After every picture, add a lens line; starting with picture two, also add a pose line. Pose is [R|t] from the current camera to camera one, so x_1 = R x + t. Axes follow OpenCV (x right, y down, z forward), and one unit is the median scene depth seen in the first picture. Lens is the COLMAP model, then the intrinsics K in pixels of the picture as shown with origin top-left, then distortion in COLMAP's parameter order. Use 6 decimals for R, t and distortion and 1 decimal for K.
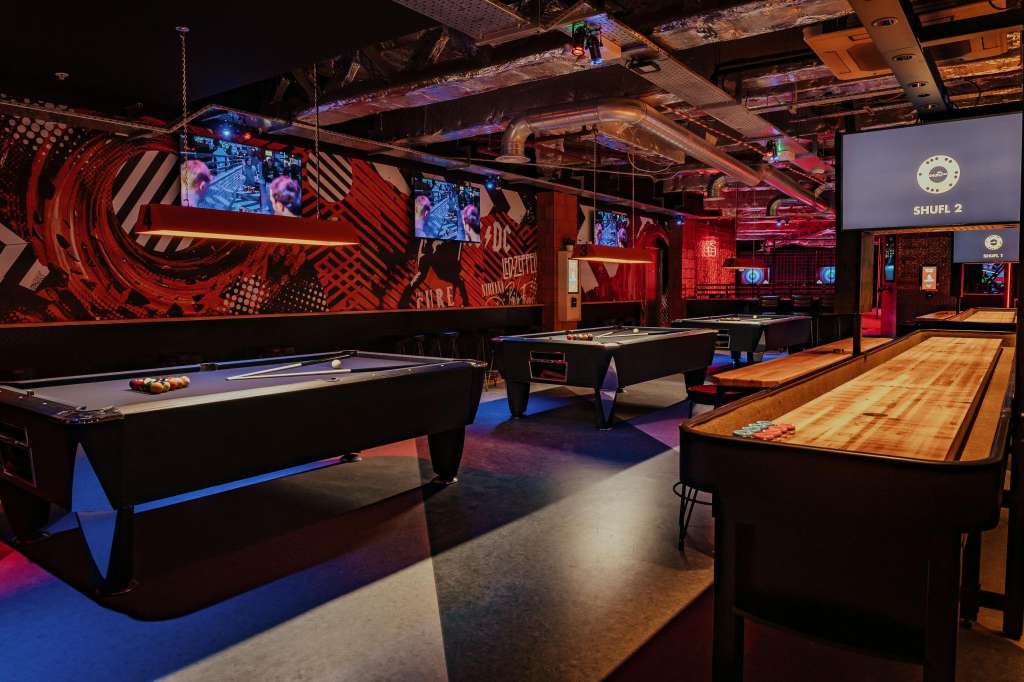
lens RADIAL K [[693.5, 0, 508.1], [0, 693.5, 337.8], [0, 0, 1]] dist [-0.027798, 0.001591]
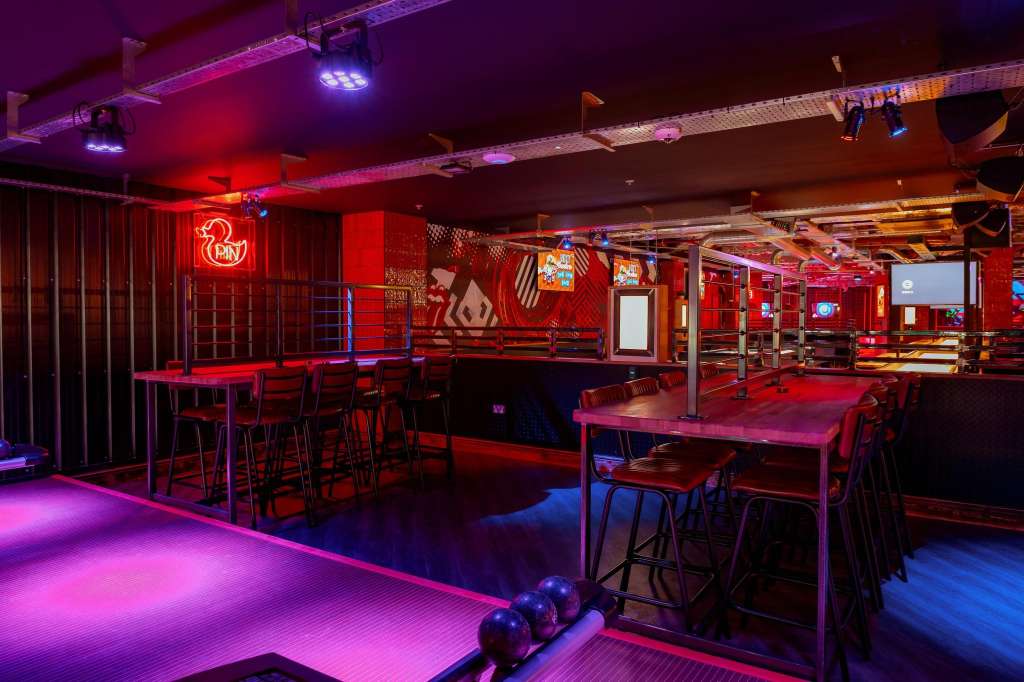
lens RADIAL K [[693.5, 0, 515.0], [0, 693.5, 338.5], [0, 0, 1]] dist [-0.027798, 0.001591]
pose [[0.999069, 0.000049, 0.043137, -0.487878], [0.001687, 0.999190, -0.040217, 0.028067], [-0.043104, 0.040252, 0.998259, -0.697171]]
